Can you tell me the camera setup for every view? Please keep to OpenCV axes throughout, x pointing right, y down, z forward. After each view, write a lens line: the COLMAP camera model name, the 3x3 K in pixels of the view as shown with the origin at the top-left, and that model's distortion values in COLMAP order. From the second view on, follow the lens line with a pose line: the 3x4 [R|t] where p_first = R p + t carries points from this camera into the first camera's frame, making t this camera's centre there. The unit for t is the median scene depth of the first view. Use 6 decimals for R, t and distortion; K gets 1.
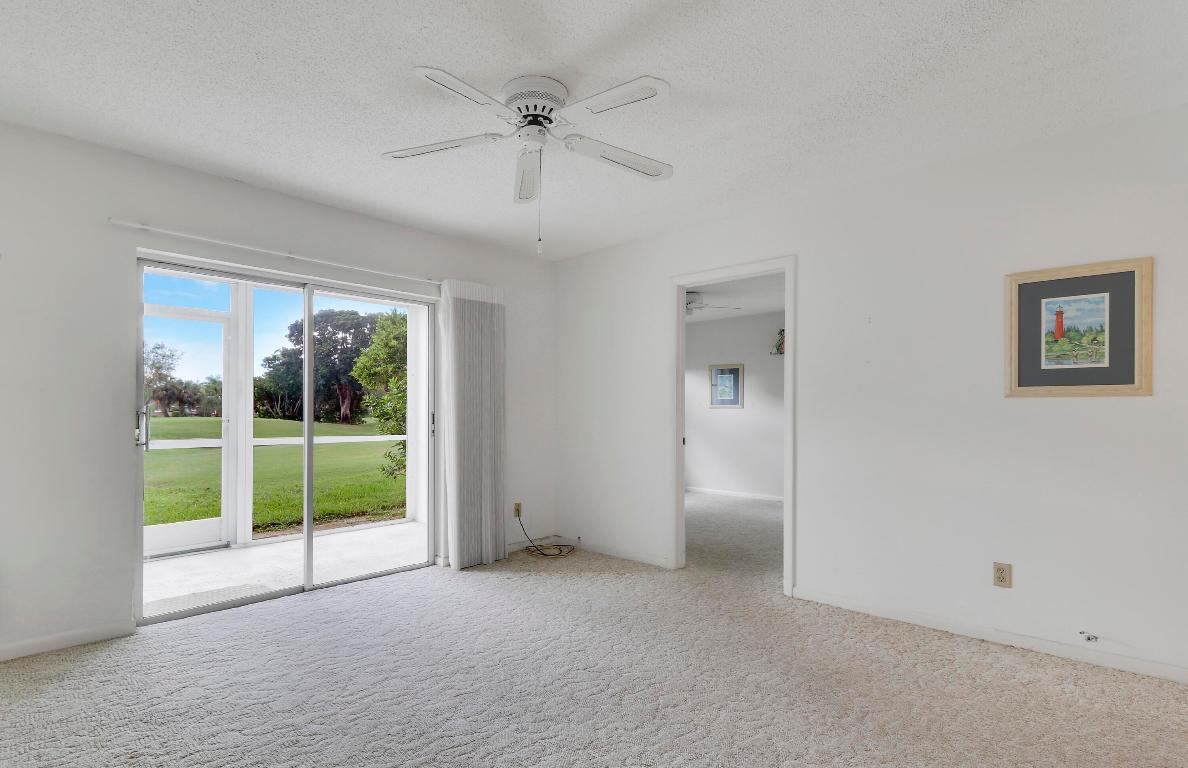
lens RADIAL K [[570.1, 0, 593.6], [0, 570.1, 408.9], [0, 0, 1]] dist [-0.003310, -0.000181]
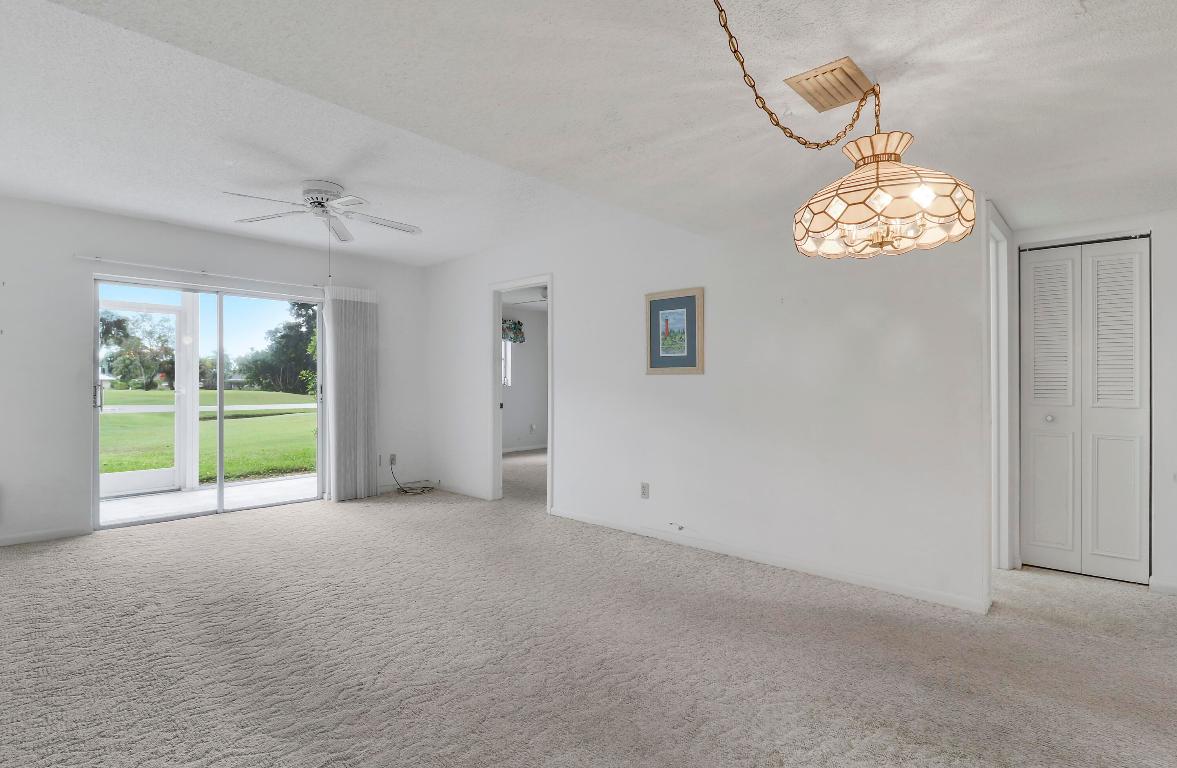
lens RADIAL K [[570.8, 0, 589.0], [0, 570.8, 383.9], [0, 0, 1]] dist [-0.017112, -0.000946]
pose [[0.999984, -0.001076, -0.005492, 0.527373], [0.001104, 0.999987, 0.005062, -0.002598], [0.005486, -0.005068, 0.999972, -0.484460]]
